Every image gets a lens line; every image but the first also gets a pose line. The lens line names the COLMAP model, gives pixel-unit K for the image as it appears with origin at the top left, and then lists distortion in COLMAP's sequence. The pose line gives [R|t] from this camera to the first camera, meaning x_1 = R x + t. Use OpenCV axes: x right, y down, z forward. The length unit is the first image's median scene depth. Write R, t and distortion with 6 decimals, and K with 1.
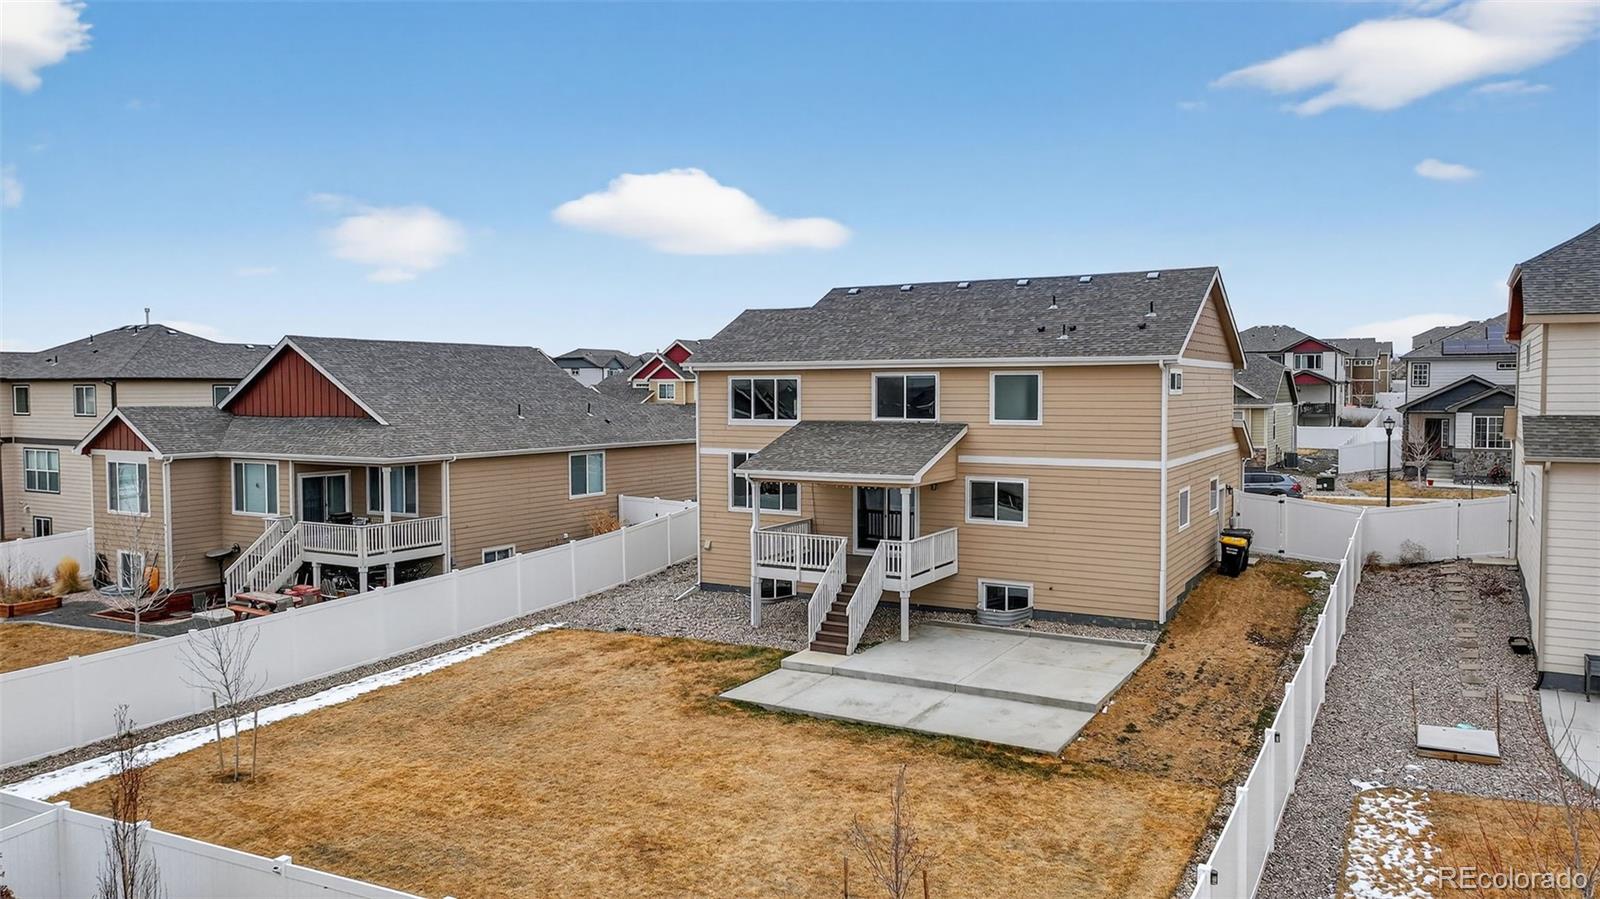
lens RADIAL K [[1100.0, 0, 788.0], [0, 1100.0, 443.4], [0, 0, 1]] dist [0.012773, 0.000552]
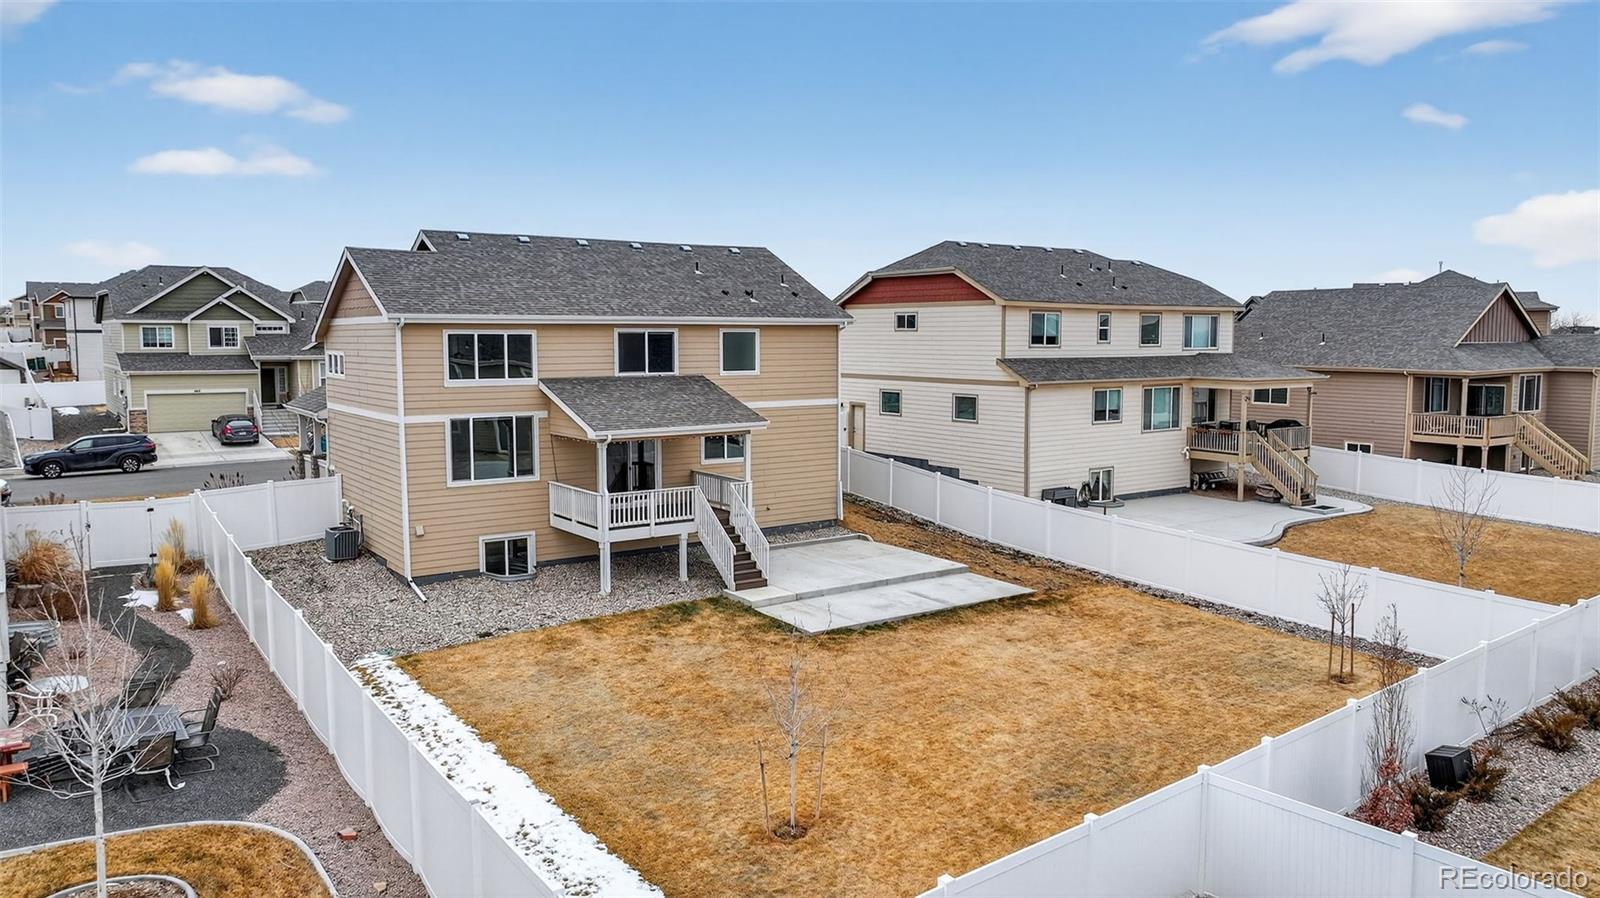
lens RADIAL K [[1100.0, 0, 788.8], [0, 1100.0, 450.0], [0, 0, 1]] dist [0.012773, 0.000552]
pose [[0.437517, -0.087853, 0.894908, -0.771225], [0.046964, 0.996090, 0.074826, -0.021140], [-0.897983, 0.009291, 0.439932, 0.417757]]
